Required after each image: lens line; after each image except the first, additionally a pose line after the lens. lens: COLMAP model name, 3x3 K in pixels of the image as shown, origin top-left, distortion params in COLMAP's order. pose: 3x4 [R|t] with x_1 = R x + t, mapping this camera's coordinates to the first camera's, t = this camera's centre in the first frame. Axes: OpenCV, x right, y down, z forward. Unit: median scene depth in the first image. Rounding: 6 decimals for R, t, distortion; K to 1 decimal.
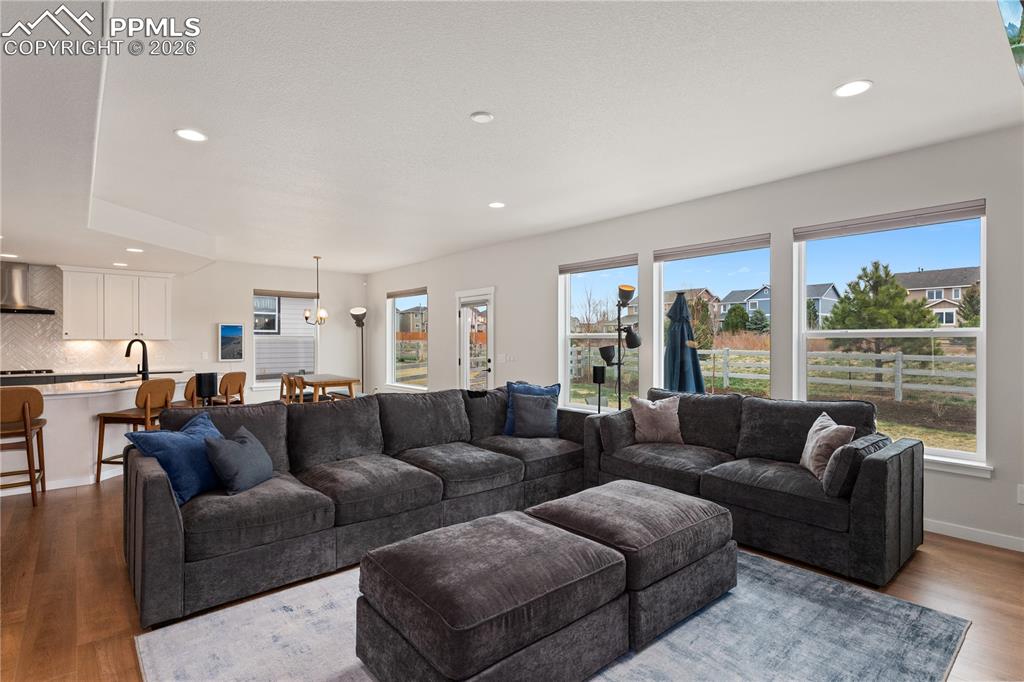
lens RADIAL K [[499.7, 0, 511.8], [0, 499.7, 342.2], [0, 0, 1]] dist [0.003743, 0.000057]
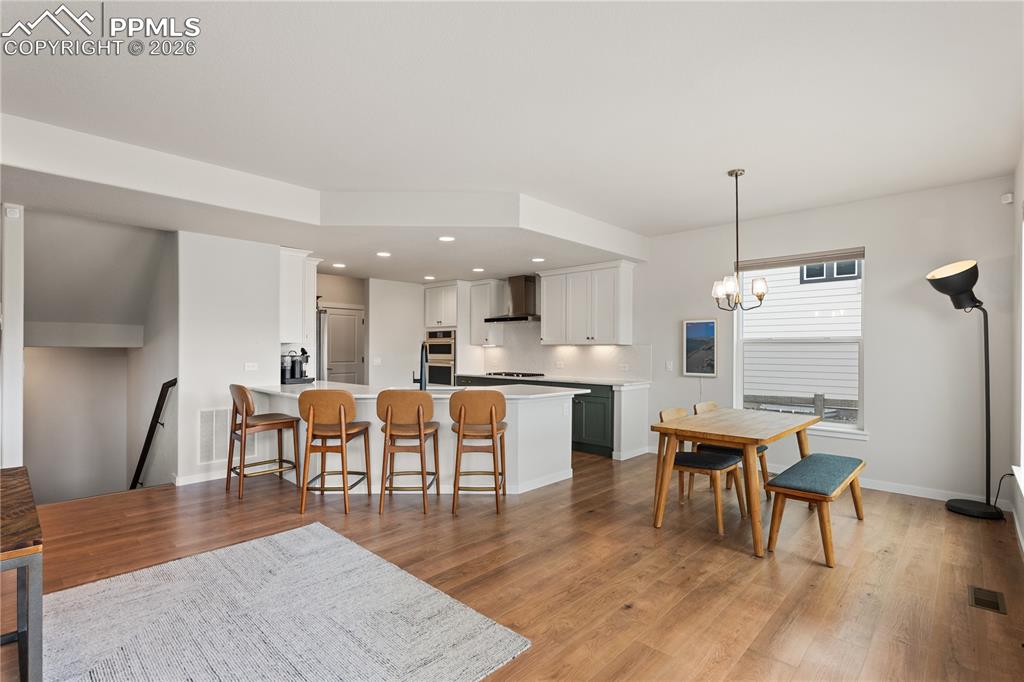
lens RADIAL K [[487.0, 0, 506.3], [0, 487.0, 343.9], [0, 0, 1]] dist [0.010647, 0.000331]
pose [[0.131021, -0.004443, -0.991370, 0.033979], [0.000441, 0.999990, -0.004423, -0.001461], [0.991380, 0.000142, 0.131021, 0.826957]]
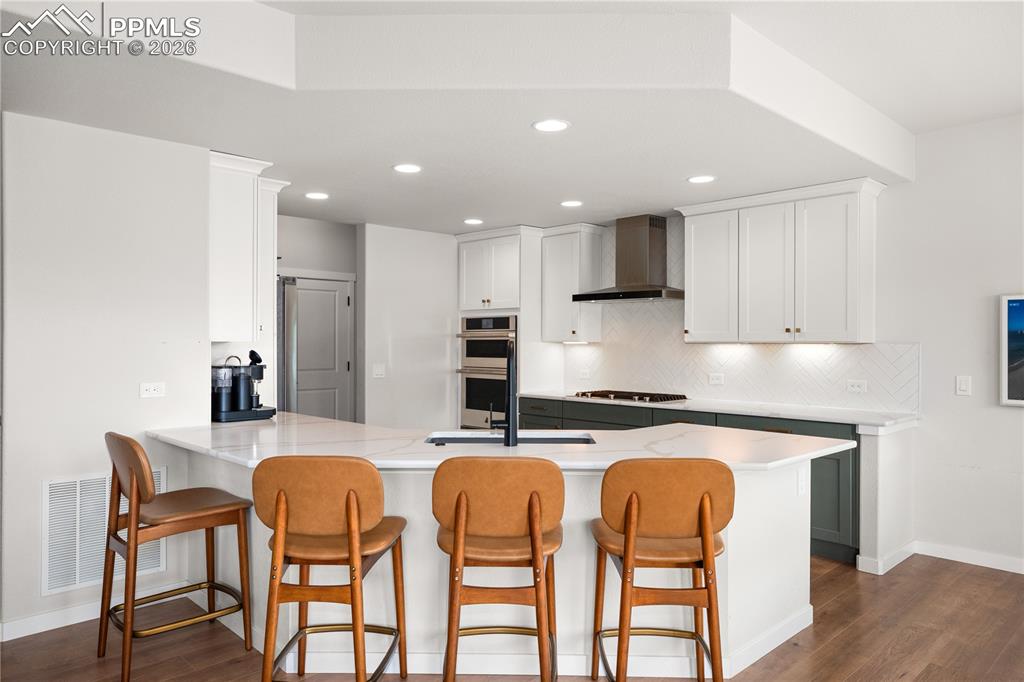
lens RADIAL K [[709.7, 0, 514.0], [0, 709.7, 337.7], [0, 0, 1]] dist [0.017850, -0.003685]
pose [[0.102172, -0.000439, -0.994767, -0.173423], [0.001581, 0.999999, -0.000278, -0.008768], [0.994766, -0.001545, 0.102172, 0.761480]]
